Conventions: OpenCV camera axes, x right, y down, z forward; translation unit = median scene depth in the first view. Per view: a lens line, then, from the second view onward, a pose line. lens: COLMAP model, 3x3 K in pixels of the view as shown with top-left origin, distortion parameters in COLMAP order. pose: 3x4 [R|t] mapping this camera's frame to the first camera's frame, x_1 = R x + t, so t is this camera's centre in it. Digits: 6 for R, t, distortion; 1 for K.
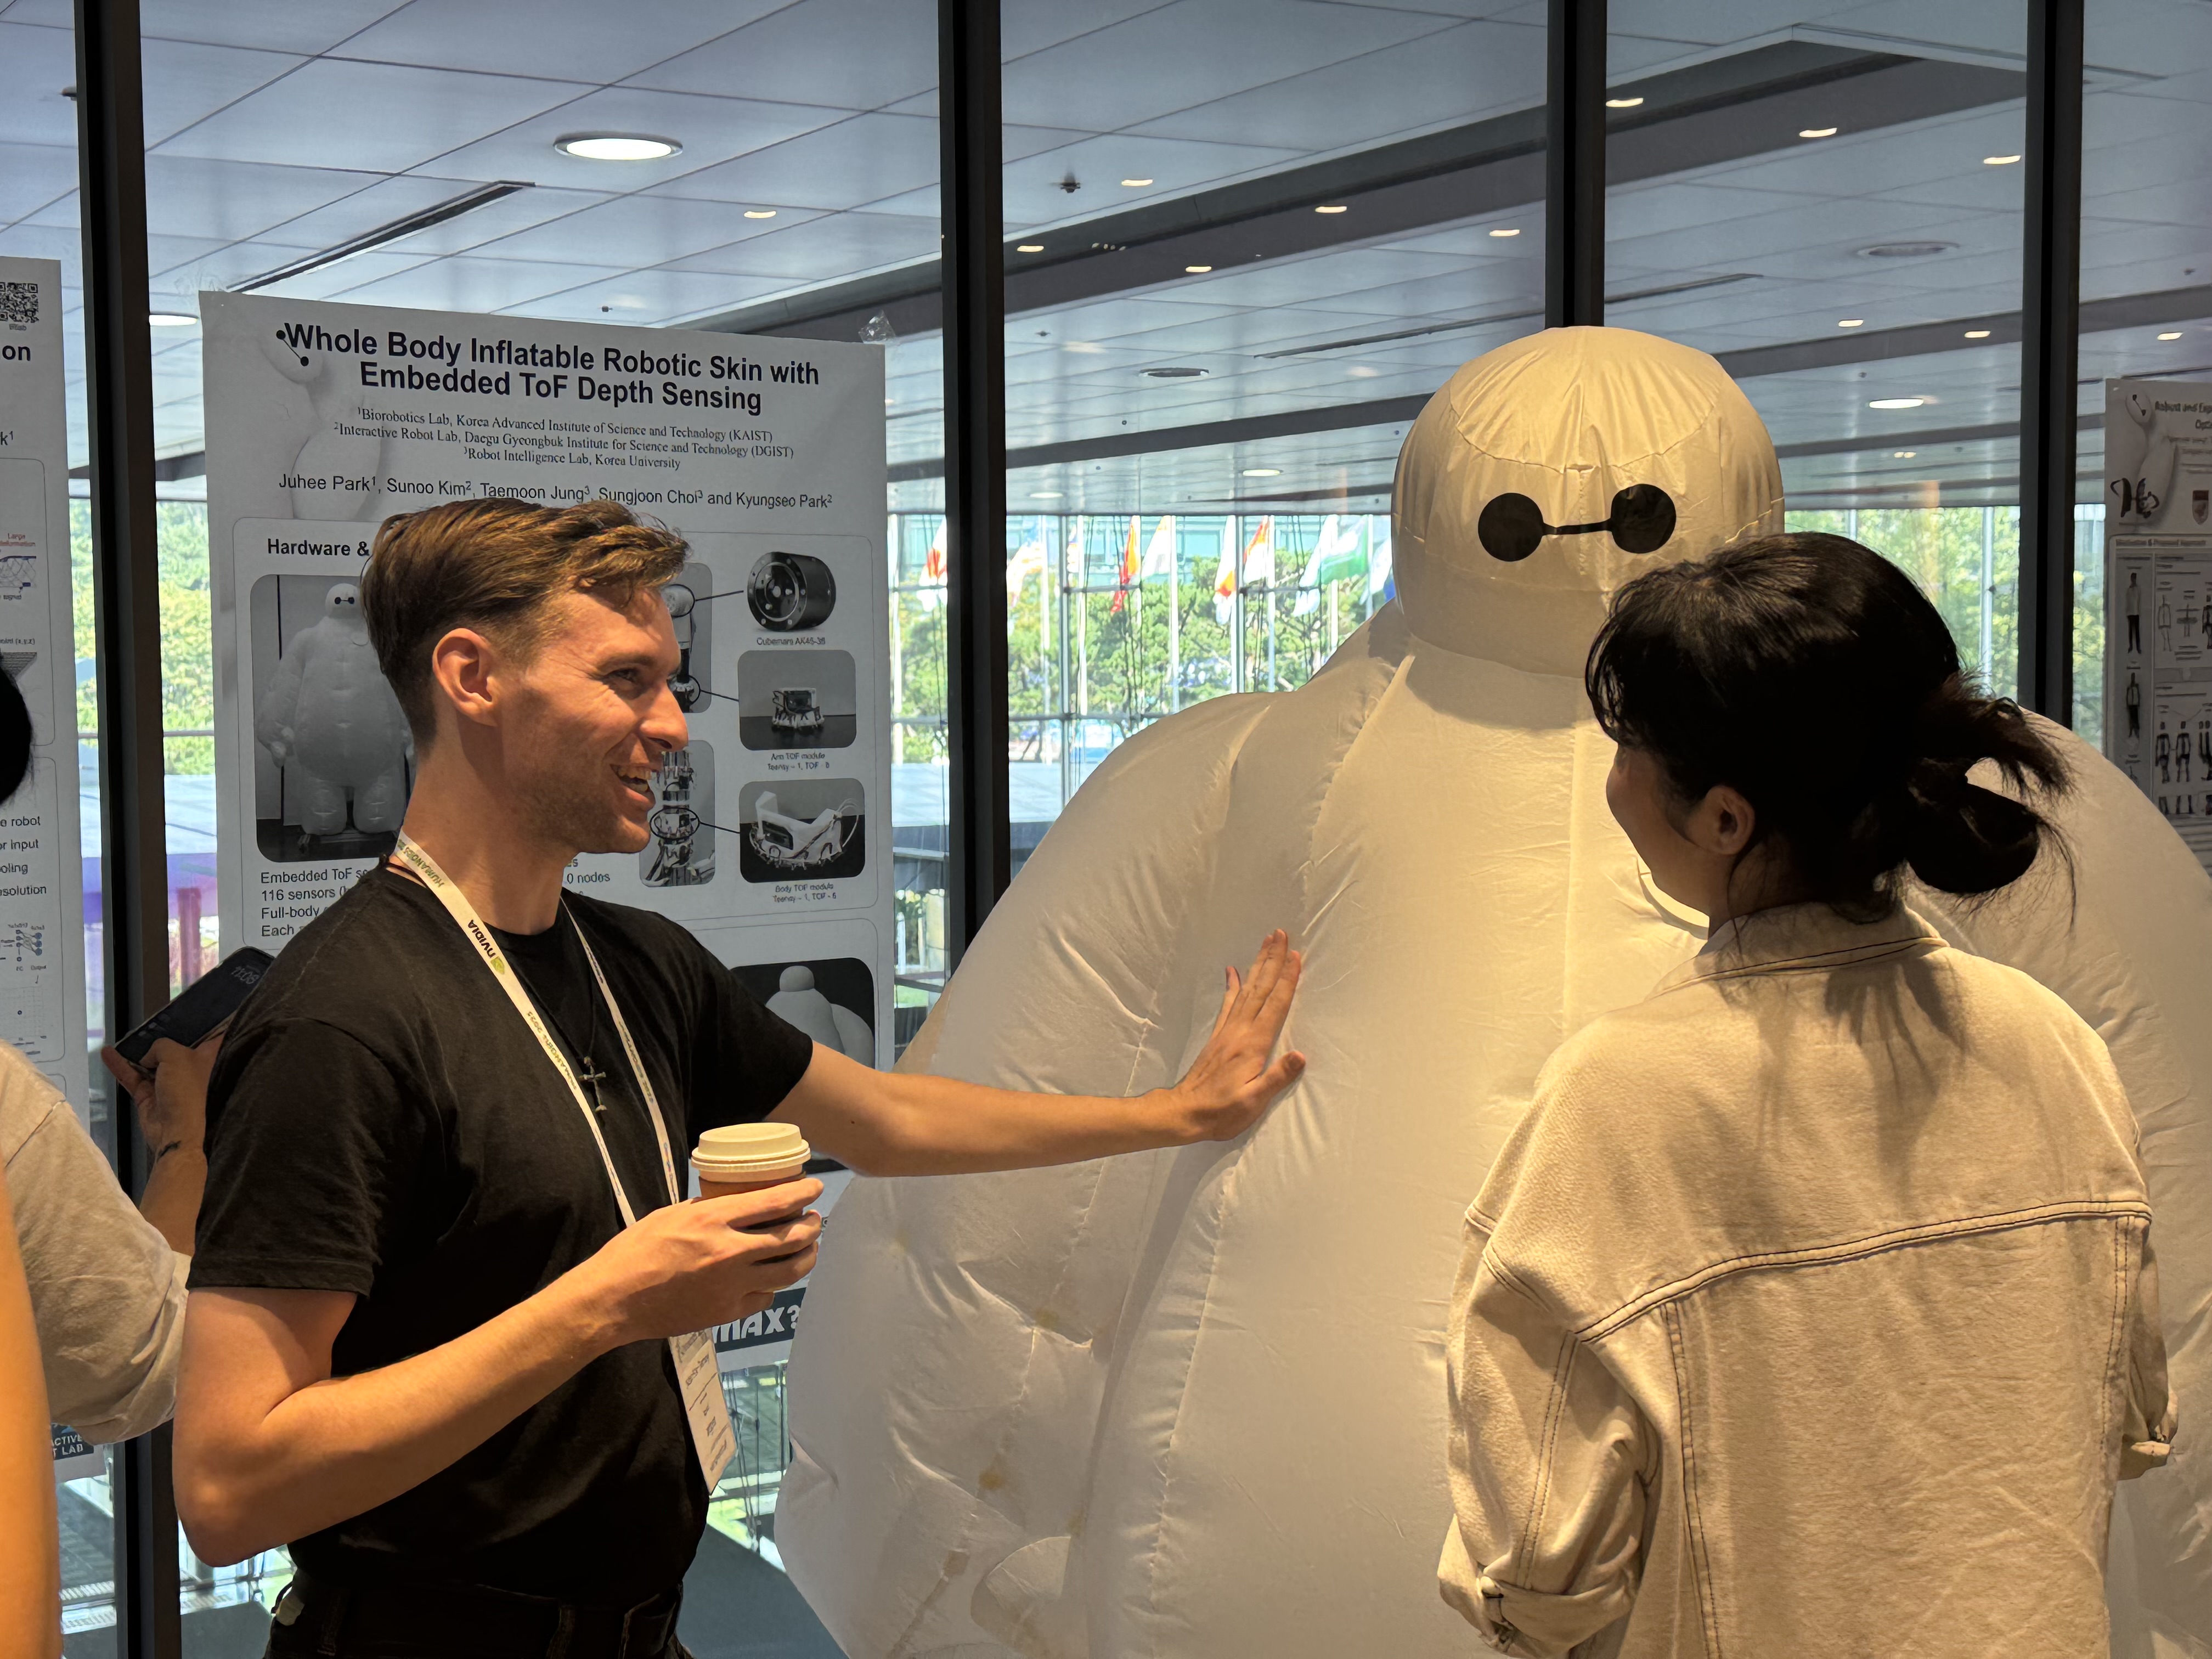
lens RADIAL K [[3095.3, 0, 1117.7], [0, 3095.3, 819.1], [0, 0, 1]] dist [0.182512, 0.000000]
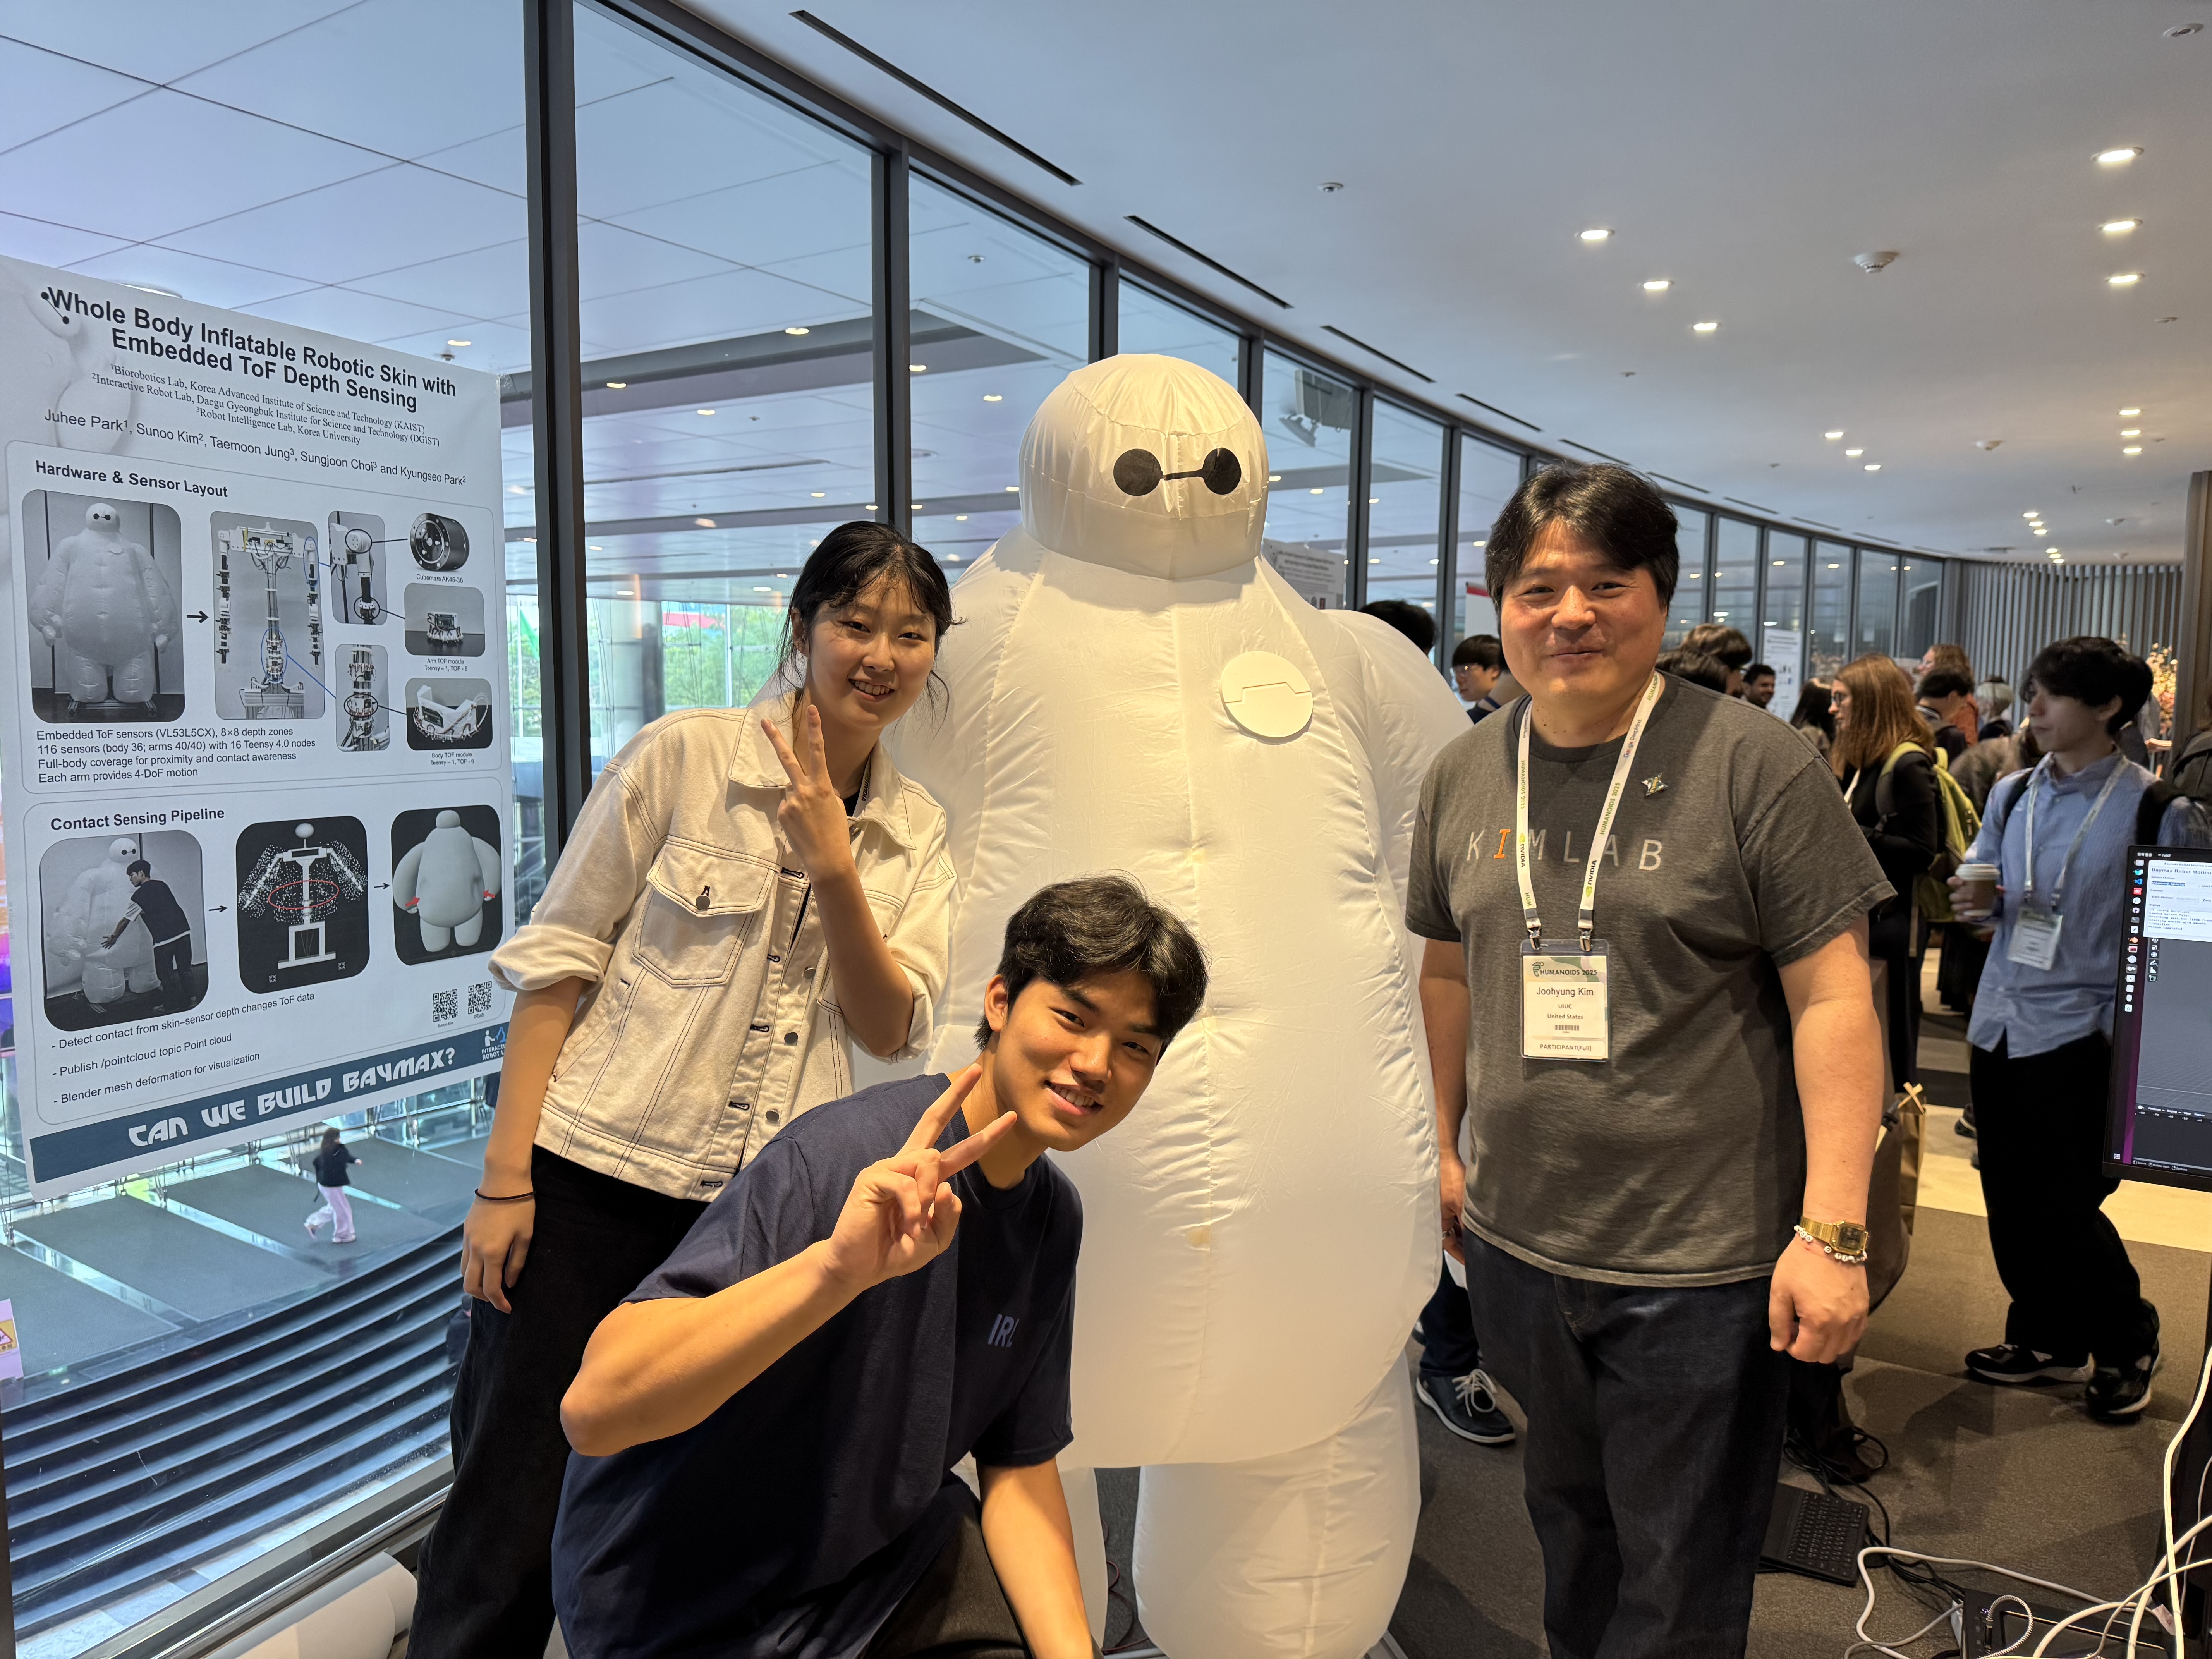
lens RADIAL K [[1574.8, 0, 1101.3], [0, 1574.8, 829.7], [0, 0, 1]] dist [0.019728, -0.019357]
pose [[0.904670, -0.022326, 0.425528, -0.149338], [0.007189, 0.999284, 0.037145, 0.033496], [-0.426052, -0.030545, 0.904183, 0.237624]]
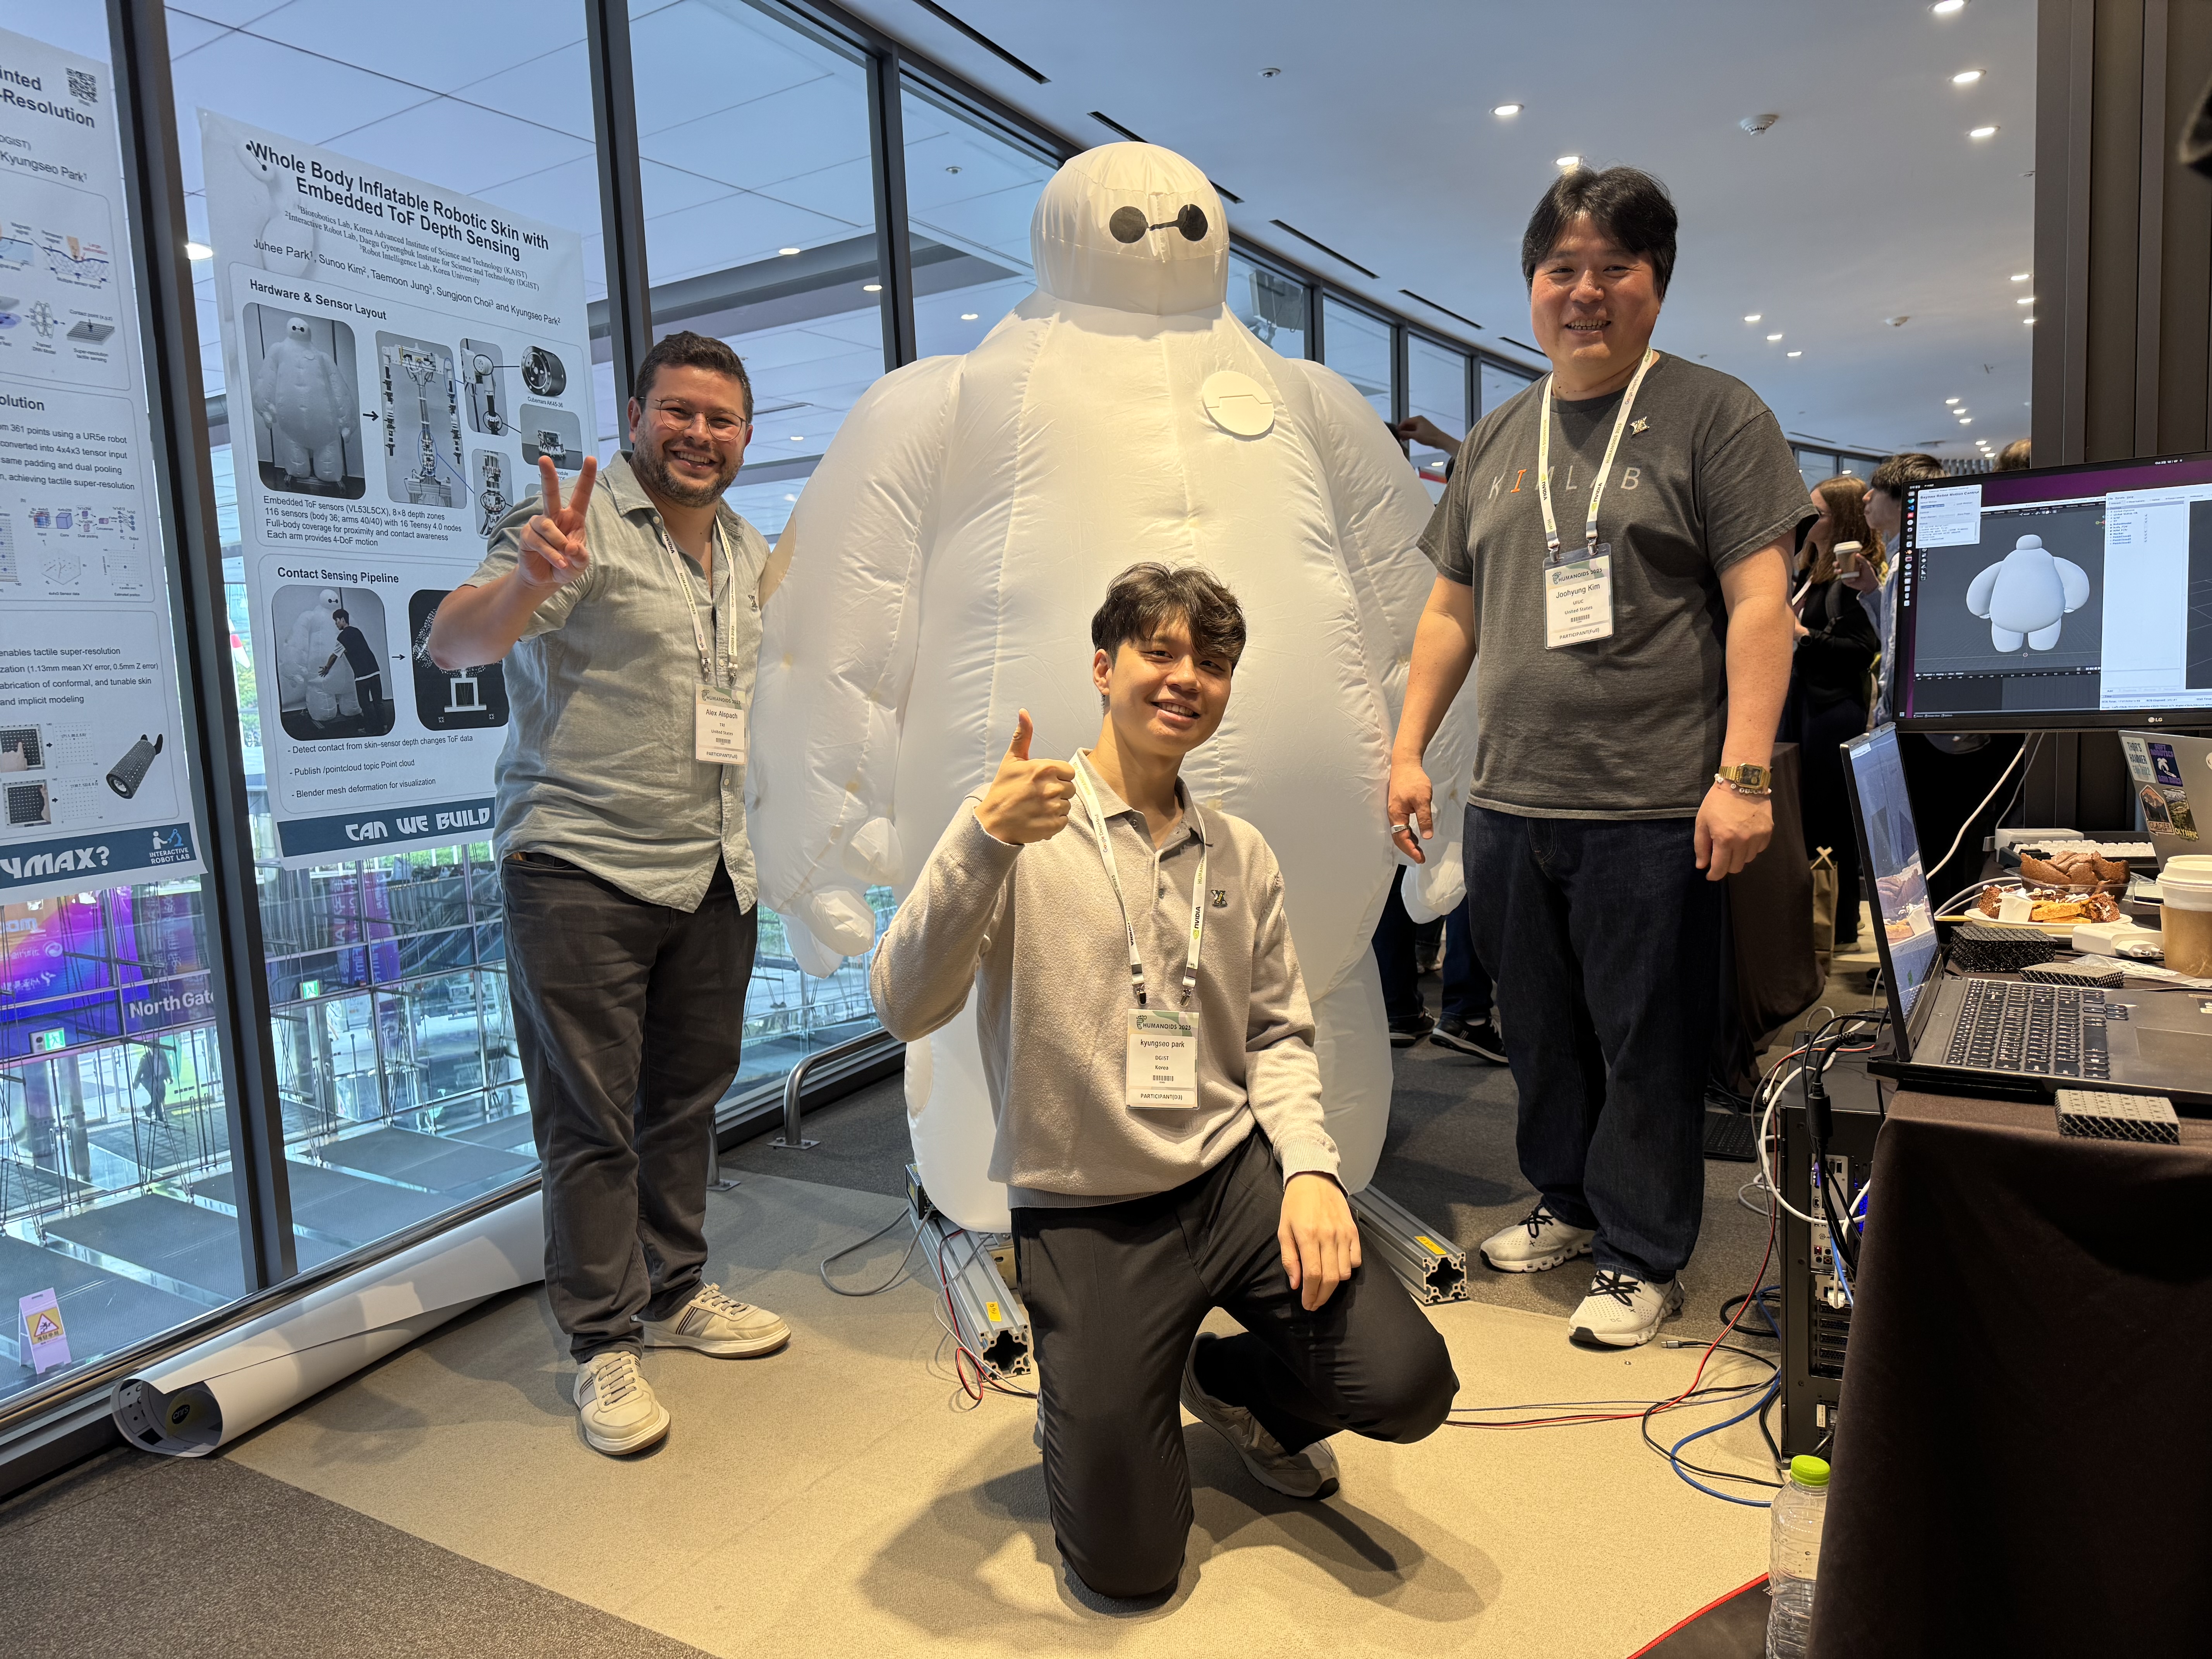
lens RADIAL K [[1574.8, 0, 1108.5], [0, 1574.8, 822.2], [0, 0, 1]] dist [0.019728, -0.019357]
pose [[0.895195, -0.078195, 0.438762, -0.238525], [0.065368, 0.996878, 0.044291, 0.160299], [-0.440855, -0.010968, 0.897511, 0.101480]]
